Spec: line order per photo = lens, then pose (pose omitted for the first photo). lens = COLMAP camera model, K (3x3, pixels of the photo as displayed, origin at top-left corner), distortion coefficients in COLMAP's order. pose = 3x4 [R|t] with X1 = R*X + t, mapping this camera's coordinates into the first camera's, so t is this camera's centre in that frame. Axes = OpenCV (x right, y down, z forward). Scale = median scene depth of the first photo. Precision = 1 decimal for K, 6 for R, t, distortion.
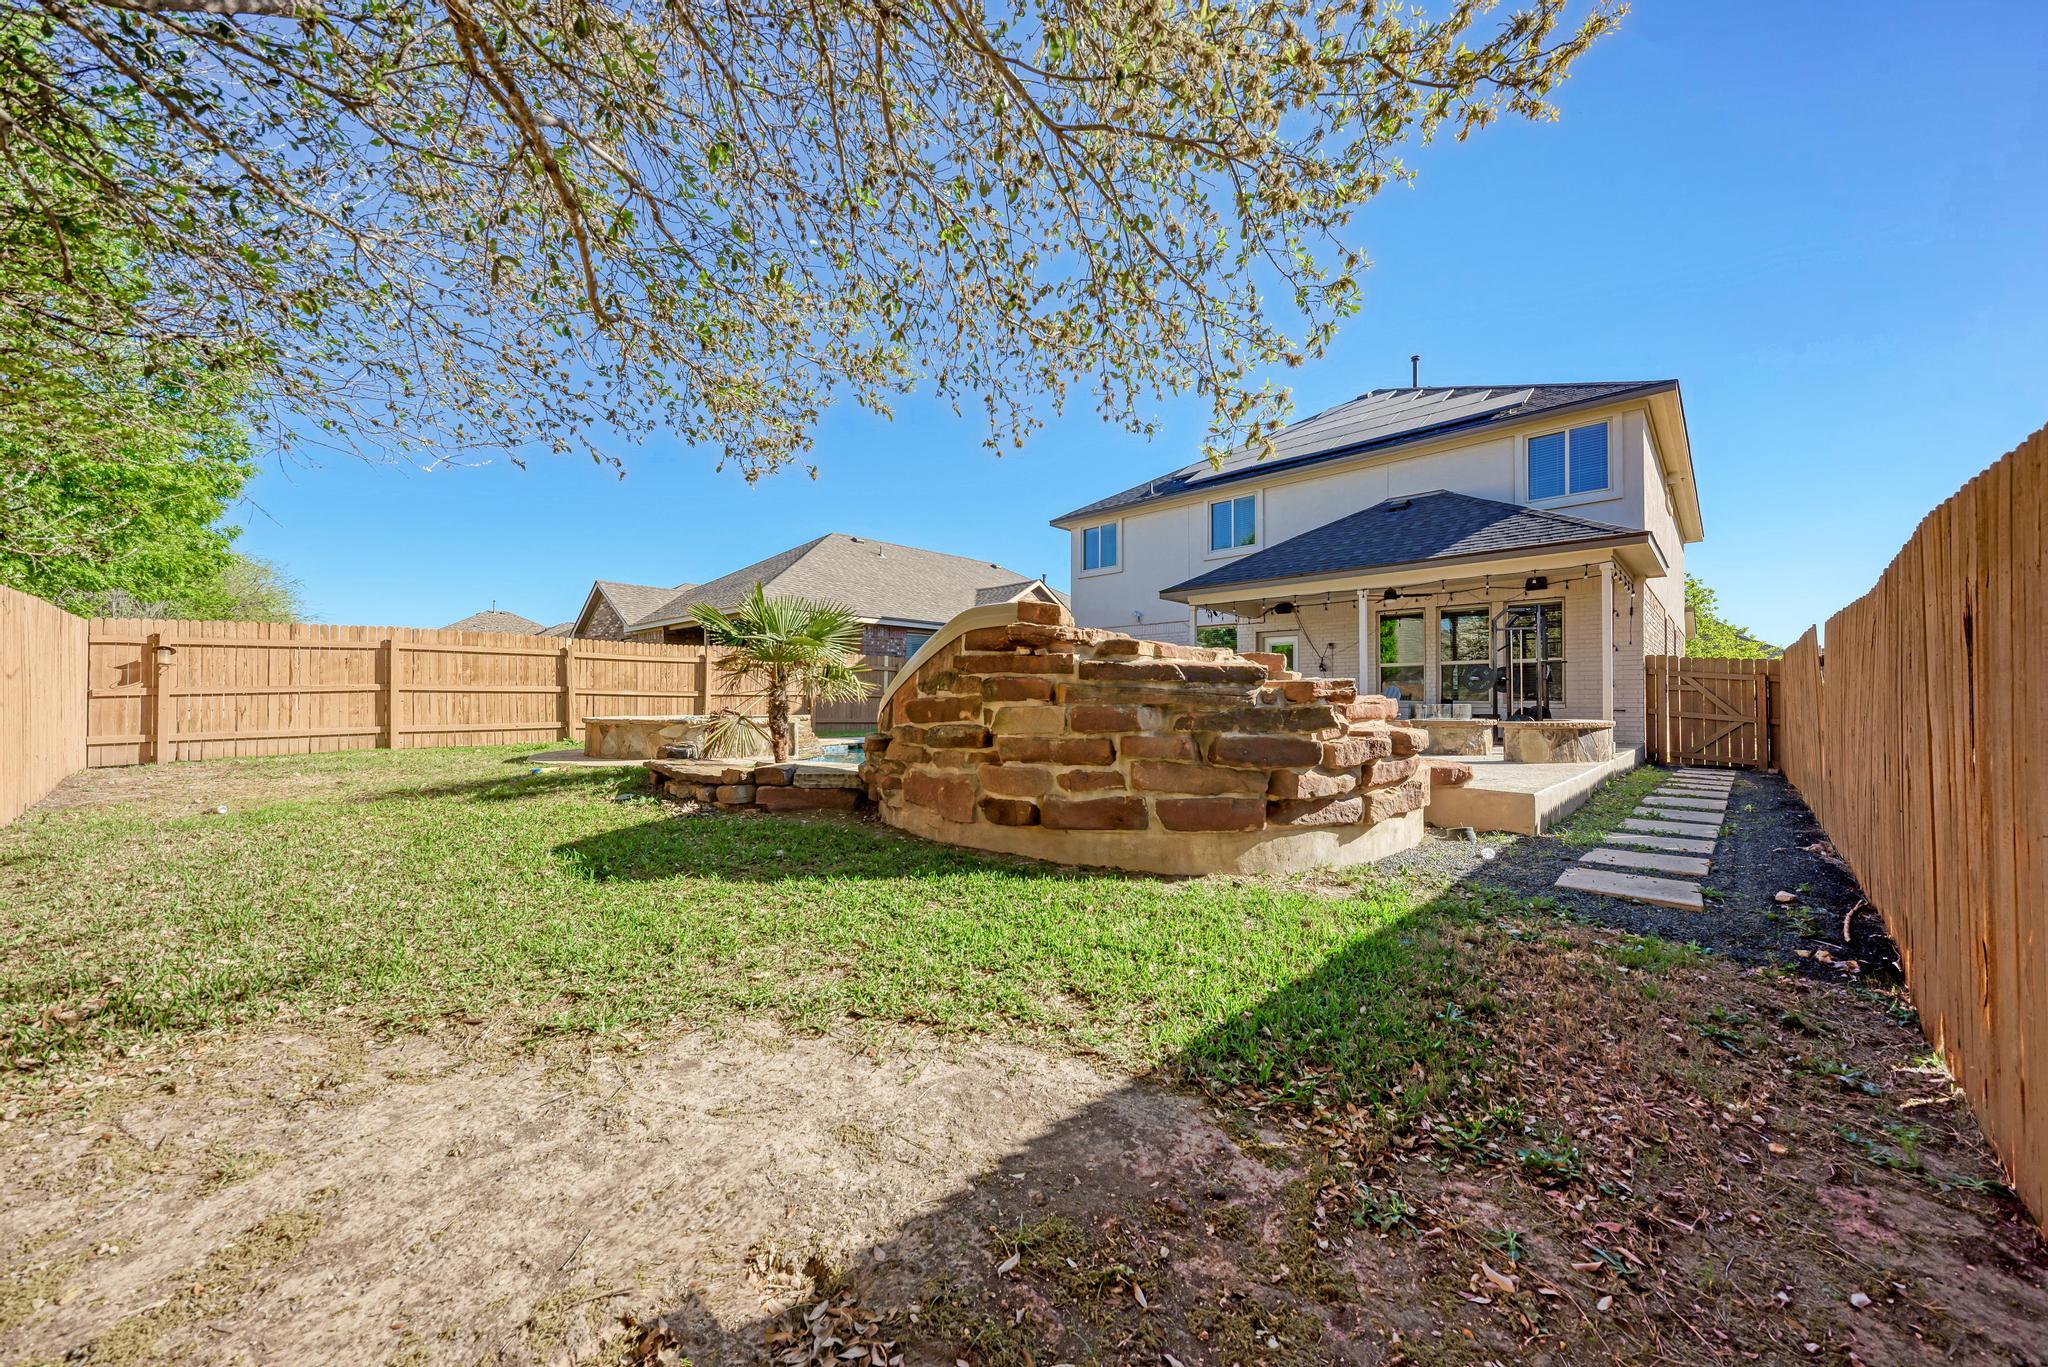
lens RADIAL K [[743.5, 0, 1024.9], [0, 743.5, 692.6], [0, 0, 1]] dist [0.013252, -0.007503]
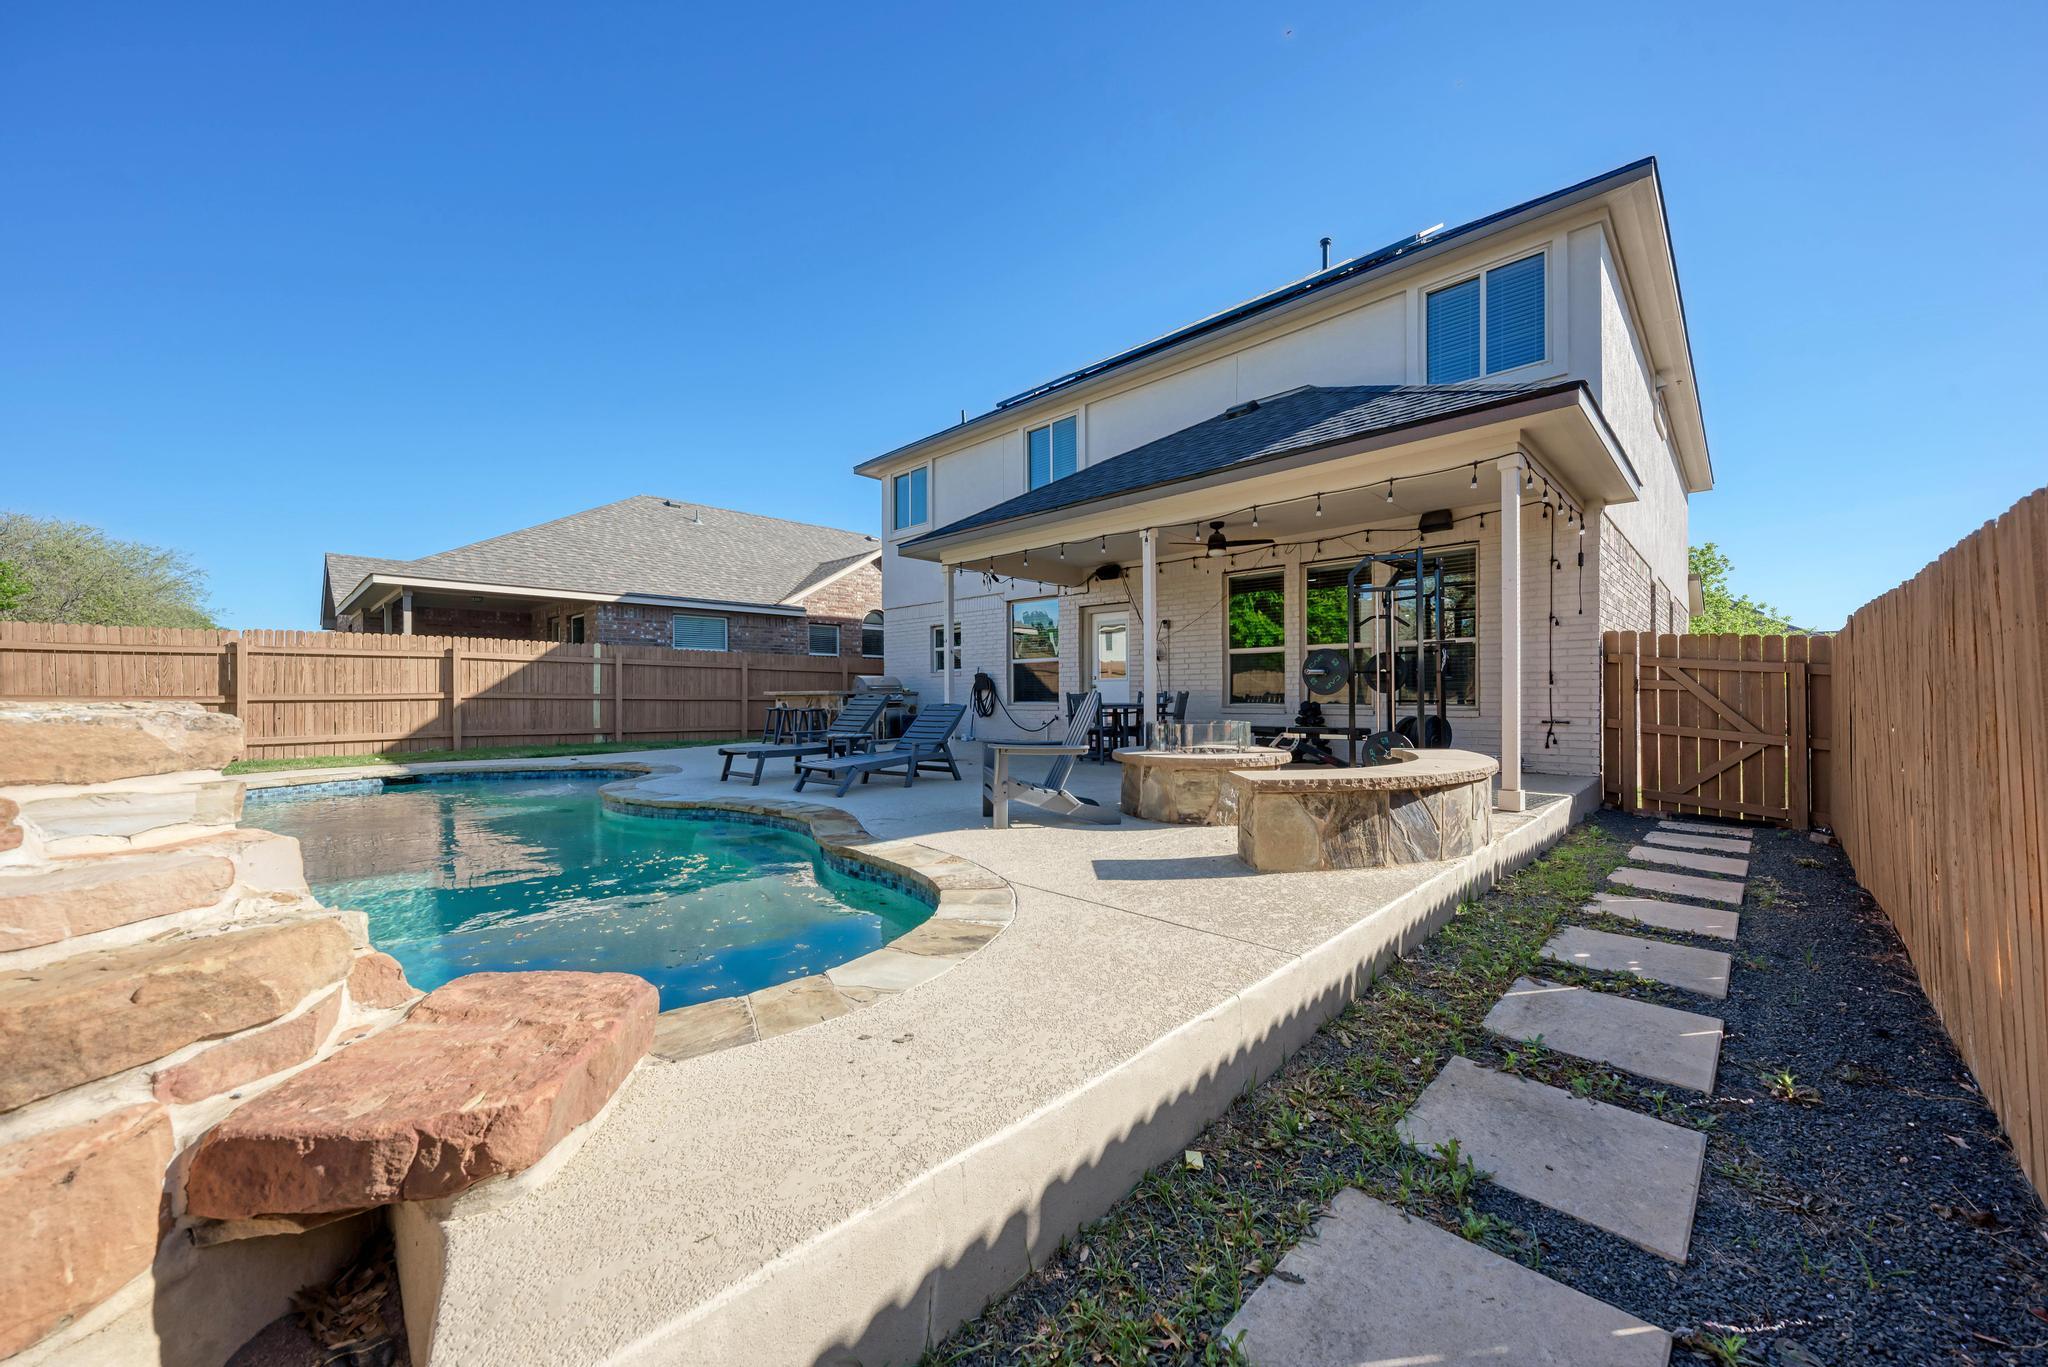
lens RADIAL K [[743.5, 0, 1024.9], [0, 743.5, 692.6], [0, 0, 1]] dist [0.013252, -0.007503]
pose [[0.999884, -0.005845, -0.014066, 0.370435], [0.006042, 0.999884, 0.013985, -0.012079], [0.013983, -0.014069, 0.999803, 0.387348]]
